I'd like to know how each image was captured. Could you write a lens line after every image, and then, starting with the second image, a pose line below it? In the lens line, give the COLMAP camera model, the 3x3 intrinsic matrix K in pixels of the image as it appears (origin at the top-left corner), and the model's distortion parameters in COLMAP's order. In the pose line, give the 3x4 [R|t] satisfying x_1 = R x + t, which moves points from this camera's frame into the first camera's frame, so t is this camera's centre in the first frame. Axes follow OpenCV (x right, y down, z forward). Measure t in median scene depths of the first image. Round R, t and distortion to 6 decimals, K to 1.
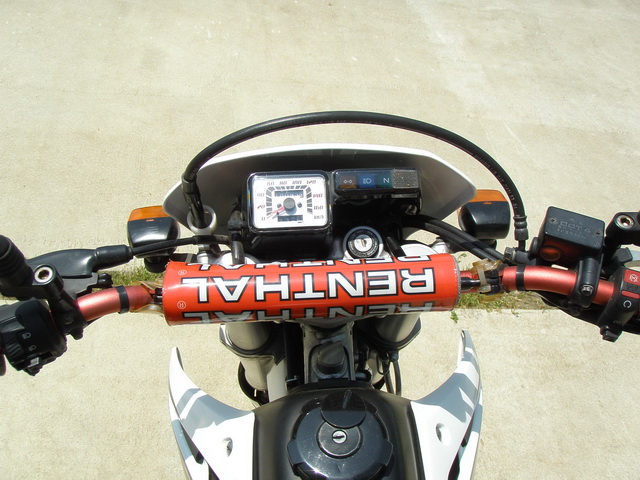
lens RADIAL K [[708.1, 0, 310.6], [0, 708.1, 229.7], [0, 0, 1]] dist [-0.152250, 0.000000]
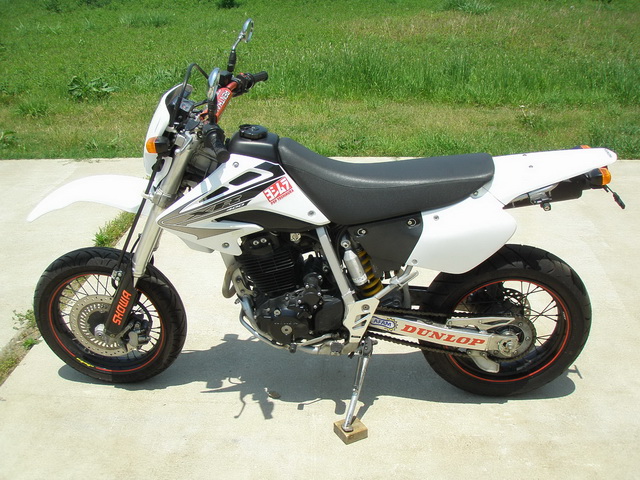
lens RADIAL K [[708.1, 0, 316.6], [0, 708.1, 245.1], [0, 0, 1]] dist [-0.152250, 0.000000]
pose [[0.118164, -0.462987, 0.878453, -2.895509], [0.684352, 0.678979, 0.265800, -0.030659], [-0.719513, 0.569763, 0.397077, -0.283282]]
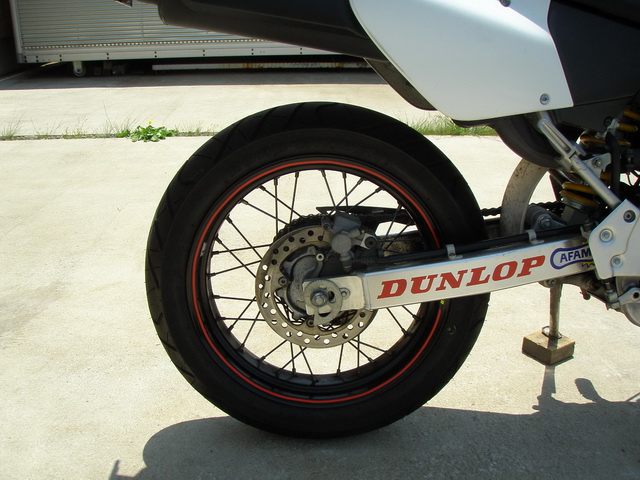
lens RADIAL K [[708.1, 0, 315.1], [0, 708.1, 243.6], [0, 0, 1]] dist [-0.152250, 0.000000]
pose [[-0.049627, 0.242649, -0.968844, 1.819856], [-0.677310, 0.704732, 0.211195, 1.376542], [0.734022, 0.666689, 0.129375, 0.360237]]
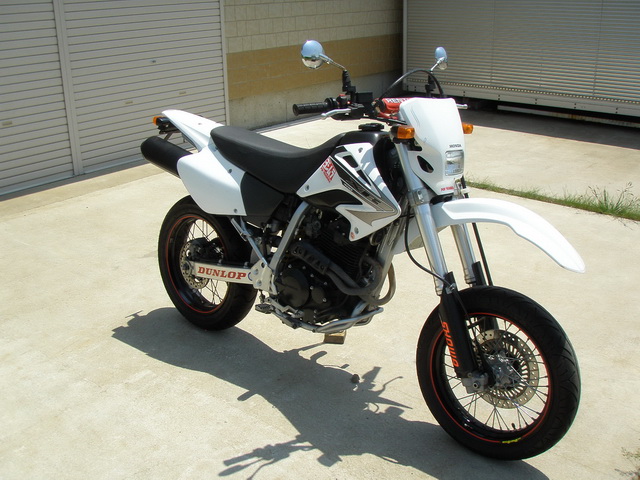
lens RADIAL K [[708.1, 0, 319.8], [0, 708.1, 239.9], [0, 0, 1]] dist [-0.152250, 0.000000]
pose [[-0.700384, 0.154432, -0.696859, 2.686119], [-0.524812, 0.550297, 0.649419, -1.533323], [0.483771, 0.820563, -0.304371, 2.240063]]
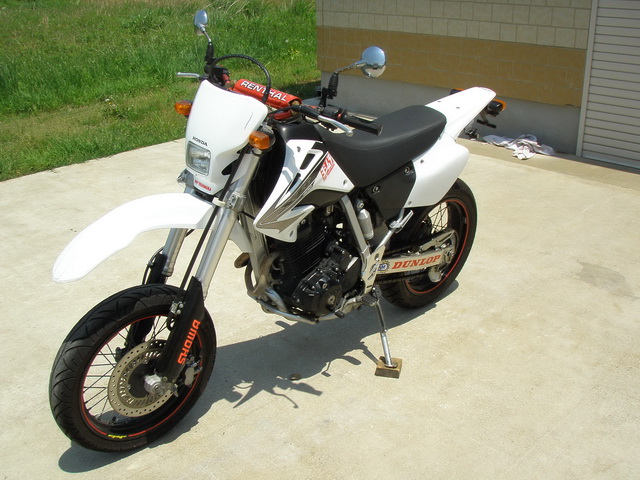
lens RADIAL K [[708.1, 0, 314.7], [0, 708.1, 250.9], [0, 0, 1]] dist [-0.152250, 0.000000]
pose [[-0.642138, -0.382177, 0.664530, -2.350272], [0.477106, 0.479270, 0.736662, -1.696542], [-0.600024, 0.790089, -0.125419, 1.658493]]
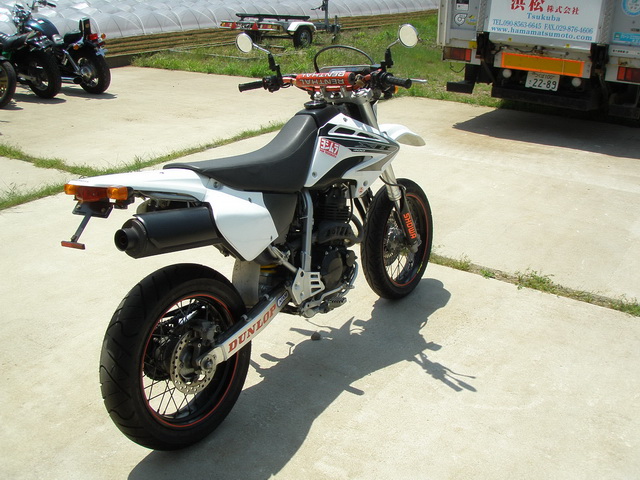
lens RADIAL K [[708.1, 0, 314.7], [0, 708.1, 243.2], [0, 0, 1]] dist [-0.152250, 0.000000]
pose [[0.775453, 0.133516, -0.617128, 2.513494], [-0.370434, 0.887707, -0.273413, 1.997579], [0.511323, 0.440624, 0.737834, -1.647158]]
